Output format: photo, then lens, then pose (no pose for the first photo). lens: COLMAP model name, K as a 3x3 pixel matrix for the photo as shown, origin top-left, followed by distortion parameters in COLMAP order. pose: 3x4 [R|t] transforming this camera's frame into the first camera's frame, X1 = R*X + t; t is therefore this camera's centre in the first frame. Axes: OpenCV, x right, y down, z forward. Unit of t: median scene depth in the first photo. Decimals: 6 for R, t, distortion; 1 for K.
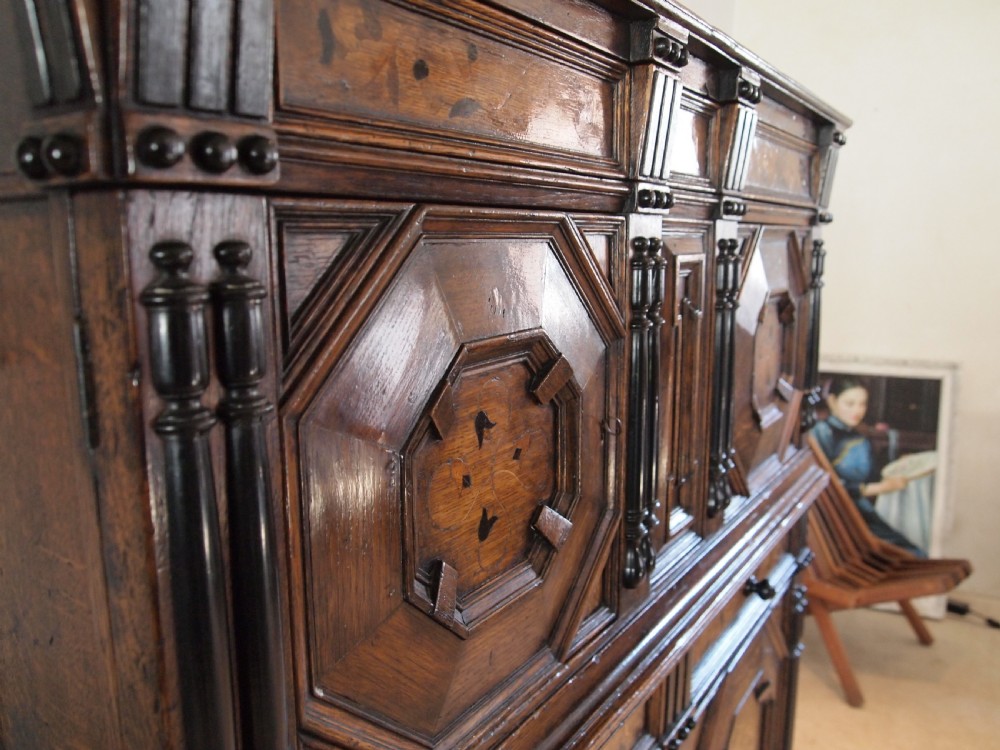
lens RADIAL K [[822.0, 0, 534.5], [0, 822.0, 376.9], [0, 0, 1]] dist [-0.000826, -0.005696]
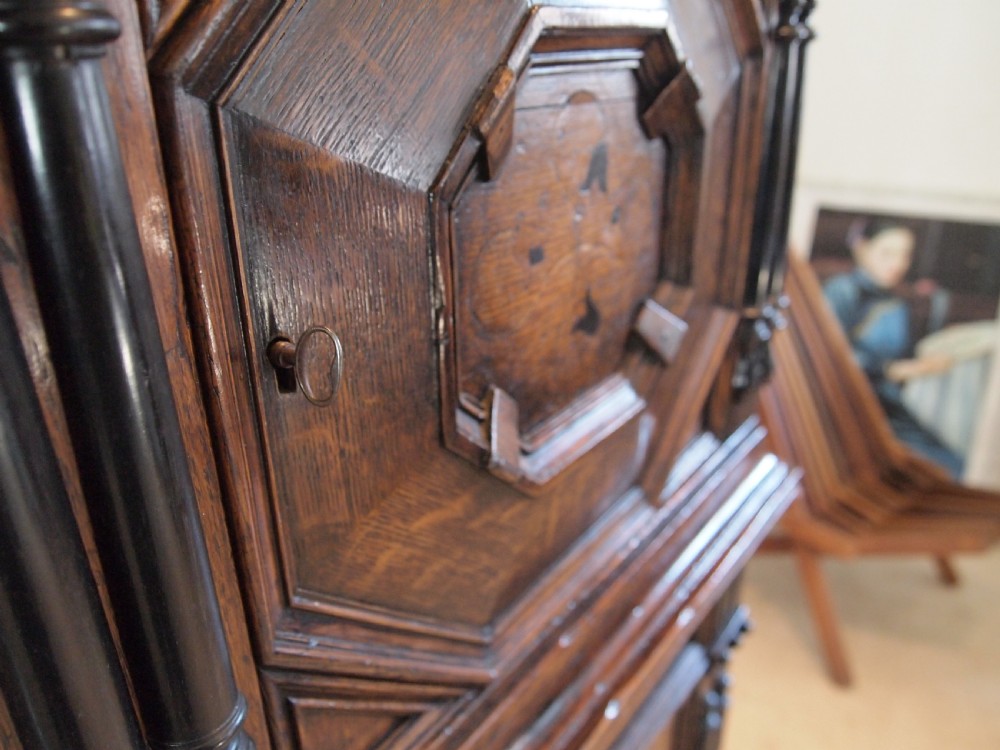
lens RADIAL K [[793.8, 0, 500.0], [0, 793.8, 375.0], [0, 0, 1]] dist [-0.036116, -0.004314]
pose [[0.995586, 0.027603, -0.089698, 0.303581], [-0.006694, 0.974218, 0.225508, -0.049929], [0.093610, -0.223912, 0.970103, 0.747398]]
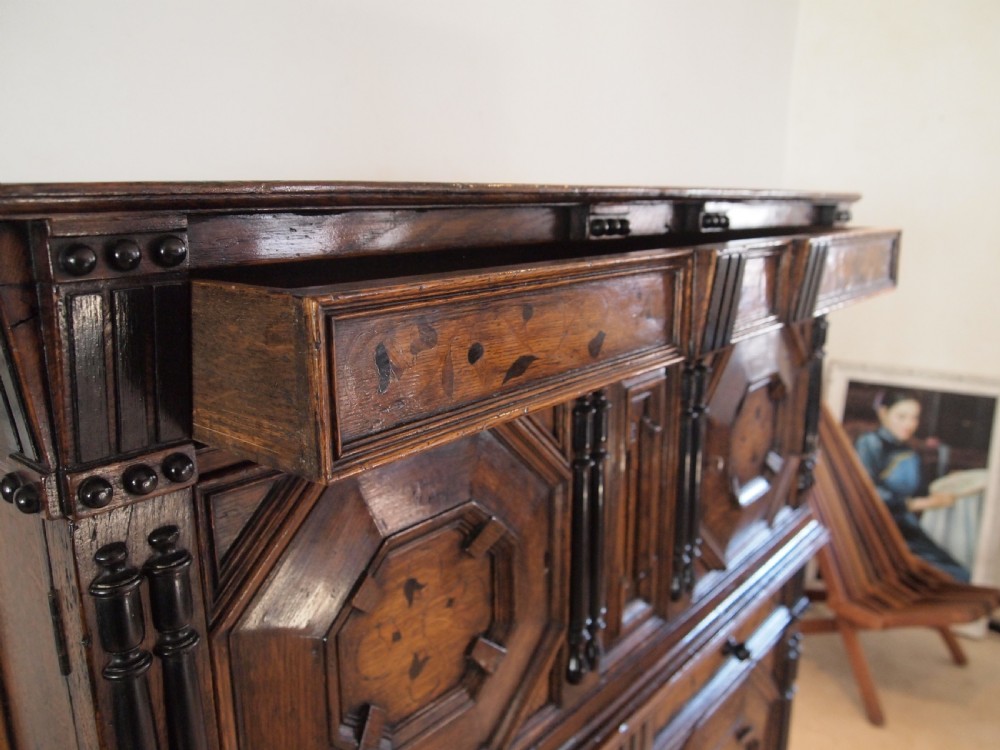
lens RADIAL K [[821.9, 0, 533.4], [0, 821.9, 393.4], [0, 0, 1]] dist [0.002718, -0.005854]
pose [[0.994526, 0.030244, -0.100016, 0.115118], [-0.022994, 0.997077, 0.072861, -0.162758], [0.101927, -0.070163, 0.992315, -0.075603]]
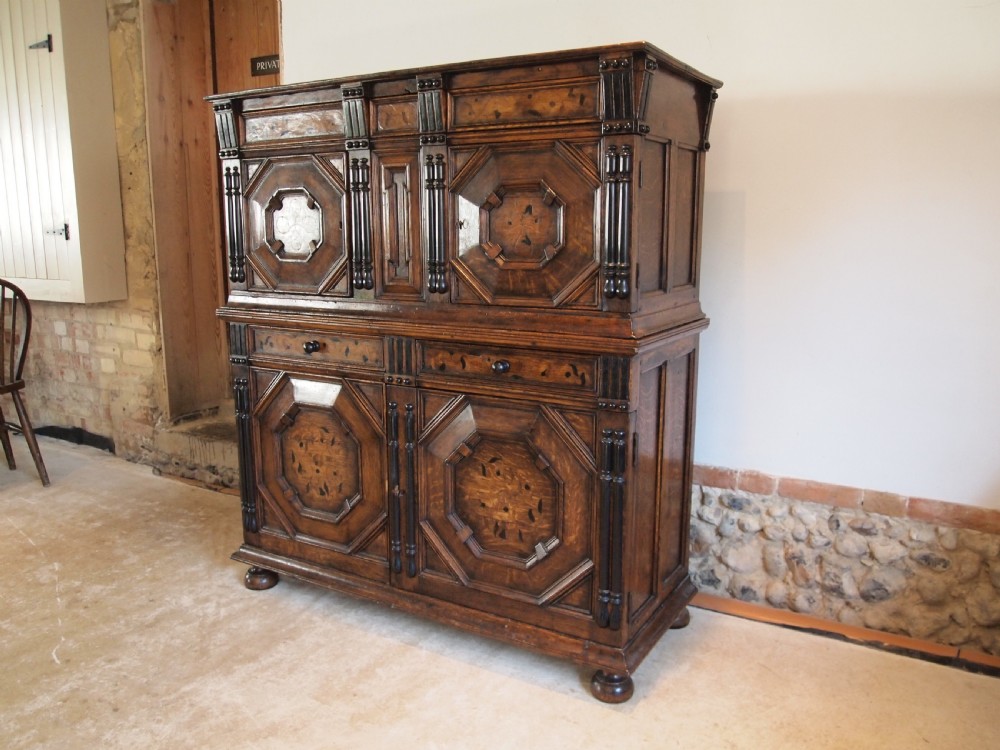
lens RADIAL K [[815.6, 0, 500.0], [0, 815.6, 375.0], [0, 0, 1]] dist [-0.034960, -0.004714]
pose [[0.003798, 0.186620, -0.982425, 2.033855], [-0.161496, 0.969650, 0.183569, -0.028072], [0.986866, 0.157960, 0.033821, 1.022243]]
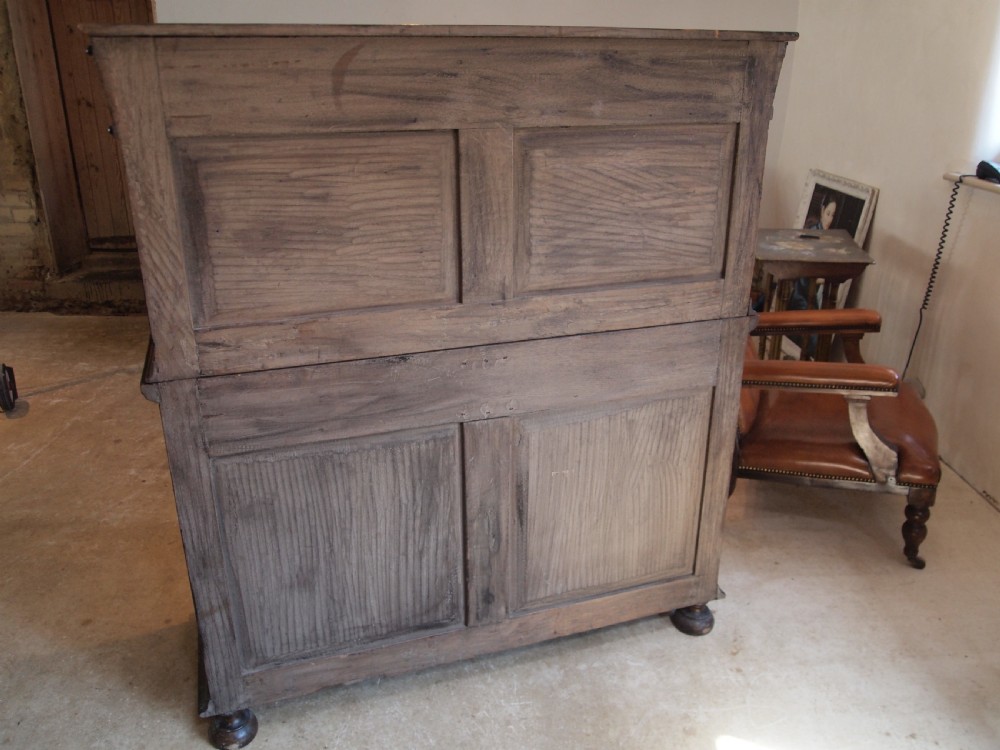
lens RADIAL K [[815.6, 0, 500.0], [0, 815.6, 375.0], [0, 0, 1]] dist [-0.034960, -0.004714]
pose [[0.492019, 0.313675, -0.812112, 3.707490], [-0.137862, 0.949137, 0.283076, -0.059971], [0.859600, -0.027319, 0.510237, -0.395919]]
